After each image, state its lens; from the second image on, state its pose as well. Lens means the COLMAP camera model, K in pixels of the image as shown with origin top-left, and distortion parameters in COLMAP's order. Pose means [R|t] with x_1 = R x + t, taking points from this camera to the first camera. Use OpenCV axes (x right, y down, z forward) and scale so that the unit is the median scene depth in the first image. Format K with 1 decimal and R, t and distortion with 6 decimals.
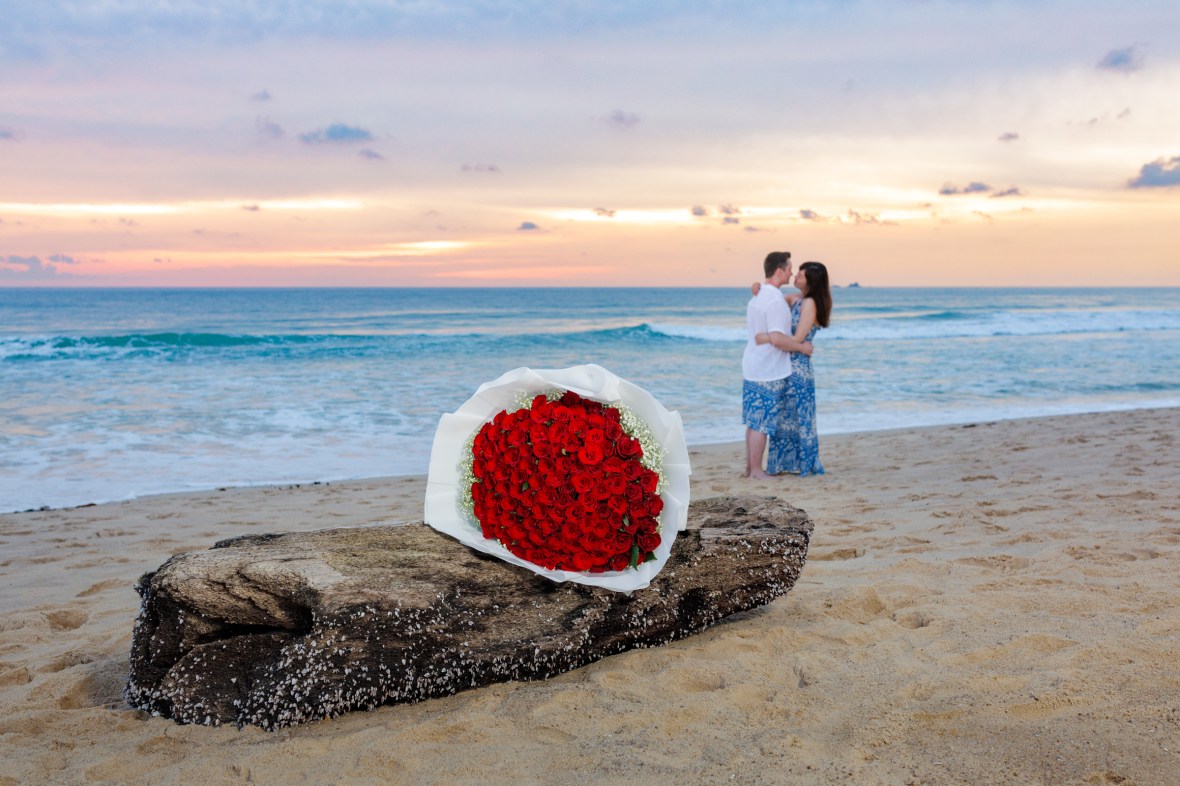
lens RADIAL K [[1154.4, 0, 591.6], [0, 1154.4, 392.8], [0, 0, 1]] dist [0.001202, 0.000000]
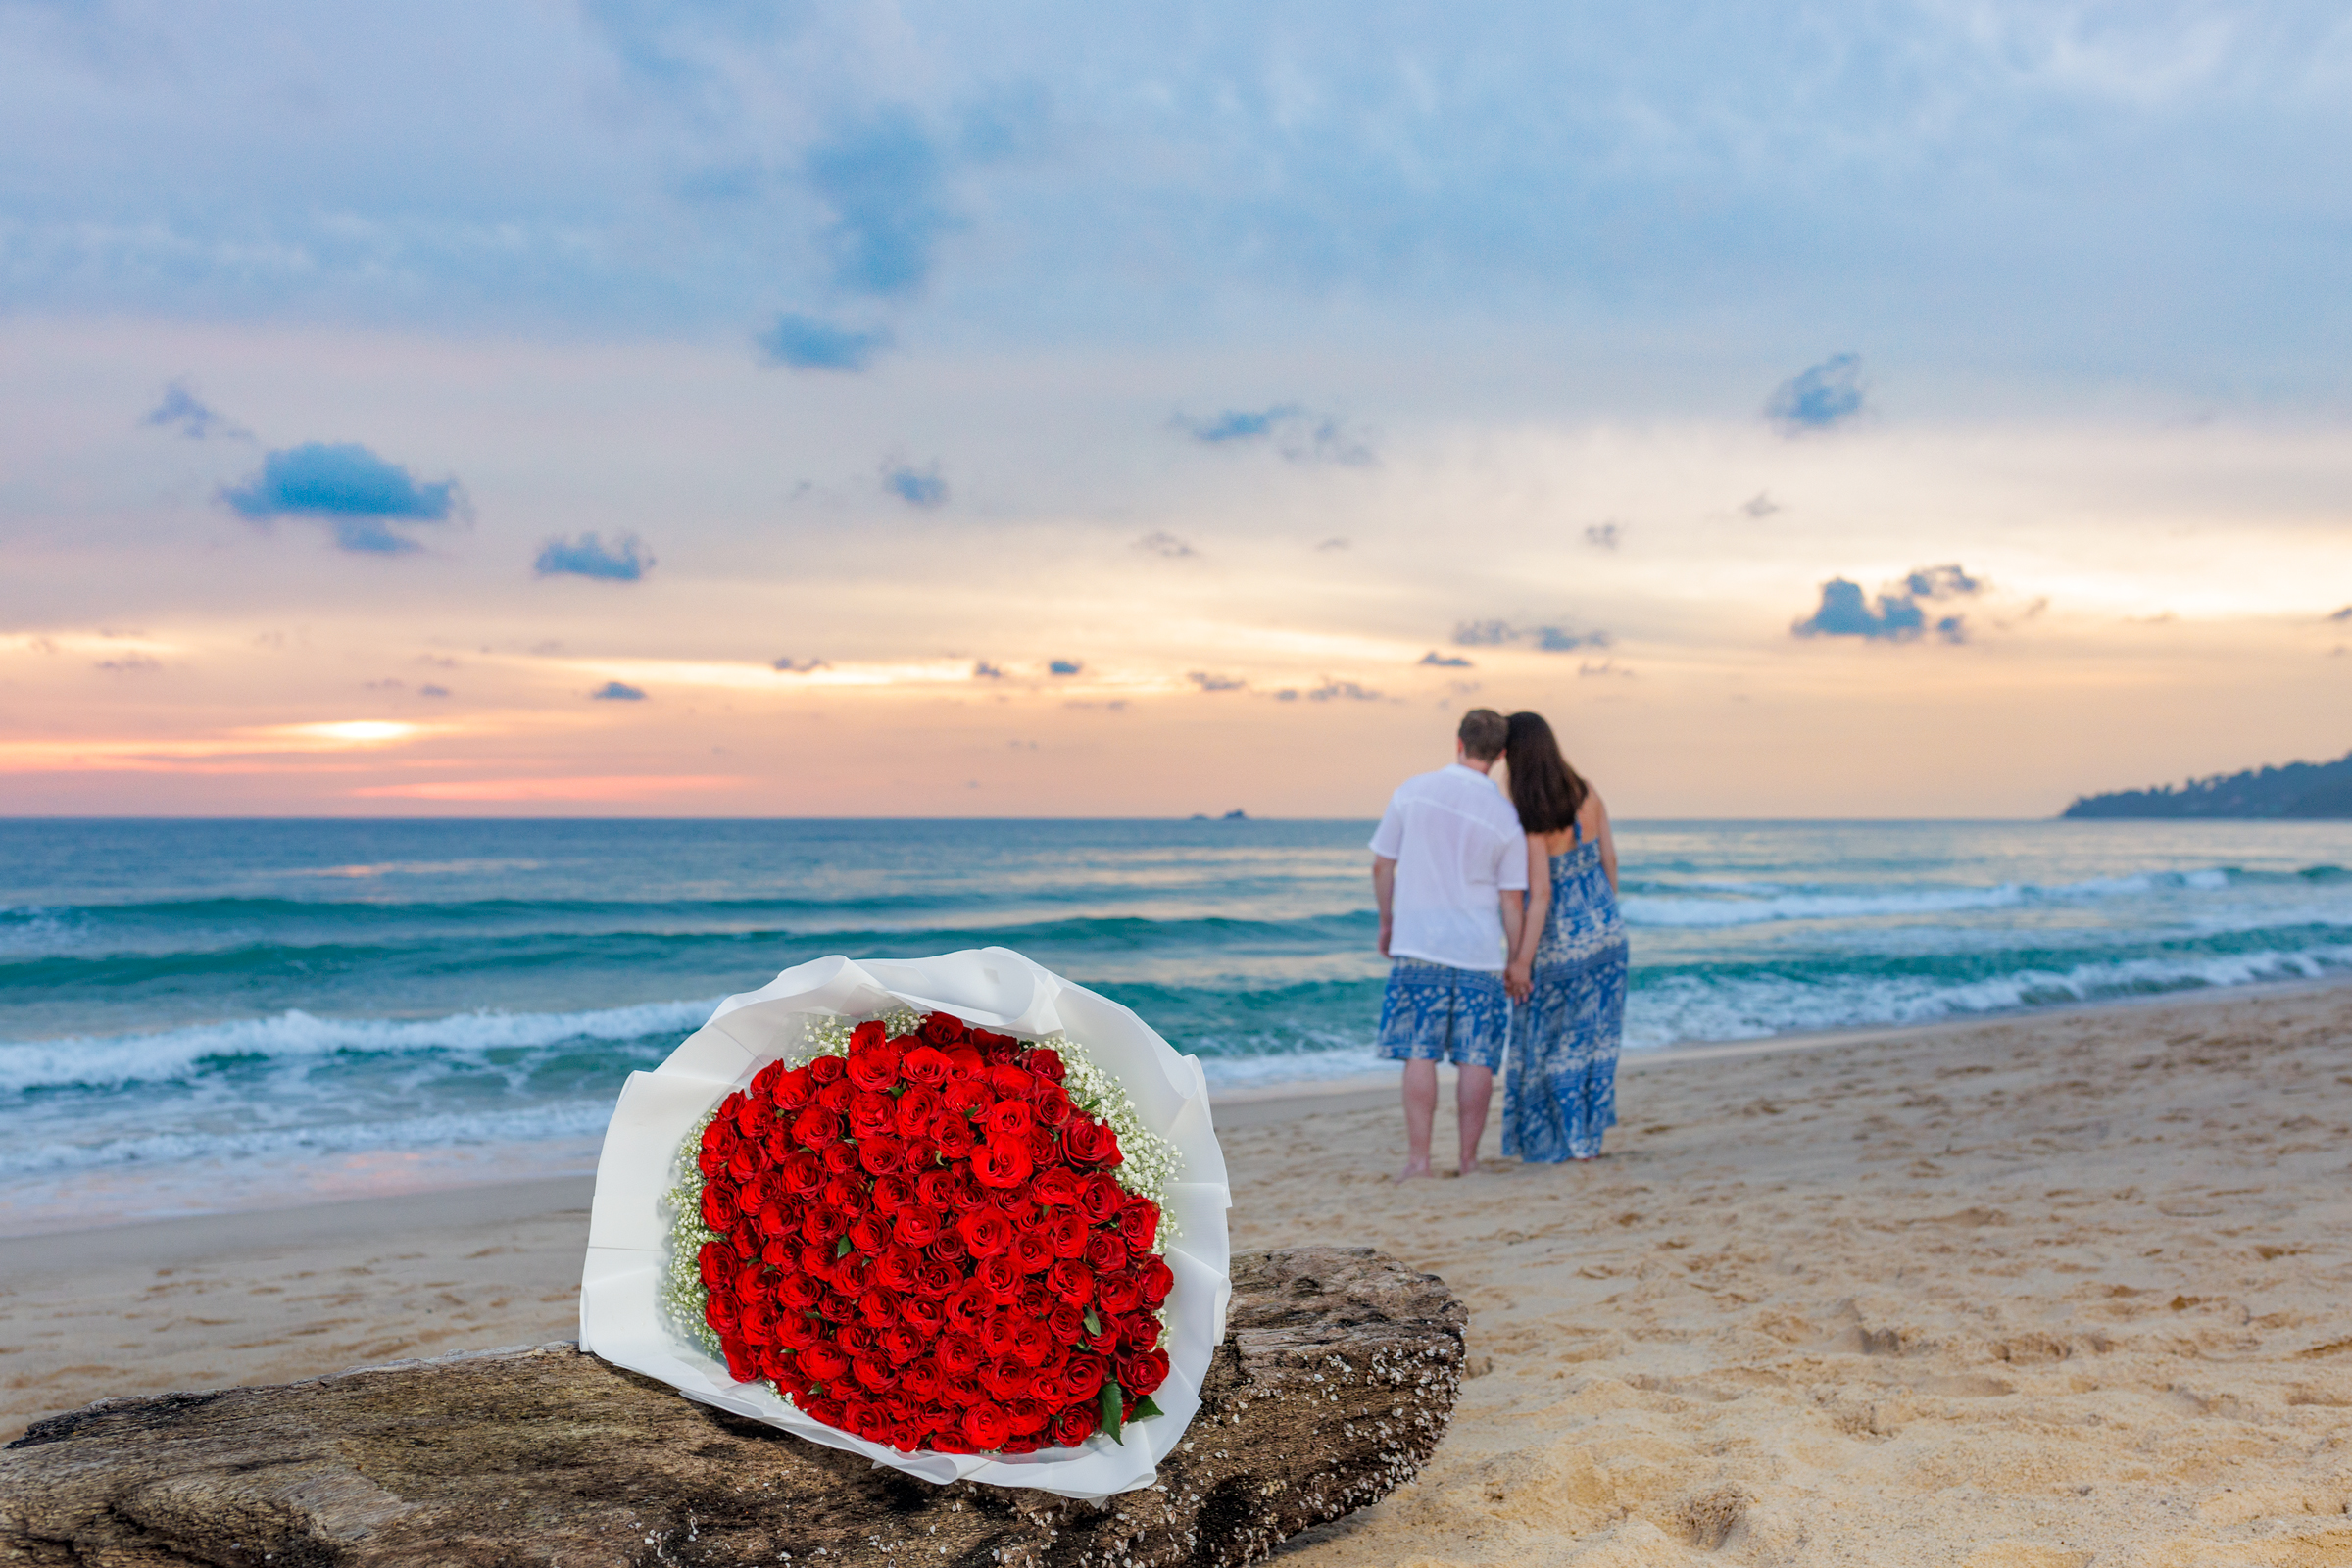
lens RADIAL K [[2300.9, 0, 1157.6], [0, 2300.9, 777.9], [0, 0, 1]] dist [0.001202, 0.000000]
pose [[0.980049, 0.005712, 0.198676, -0.110751], [0.016275, 0.993924, -0.108858, 0.006410], [-0.198091, 0.109920, 0.974001, 0.162978]]
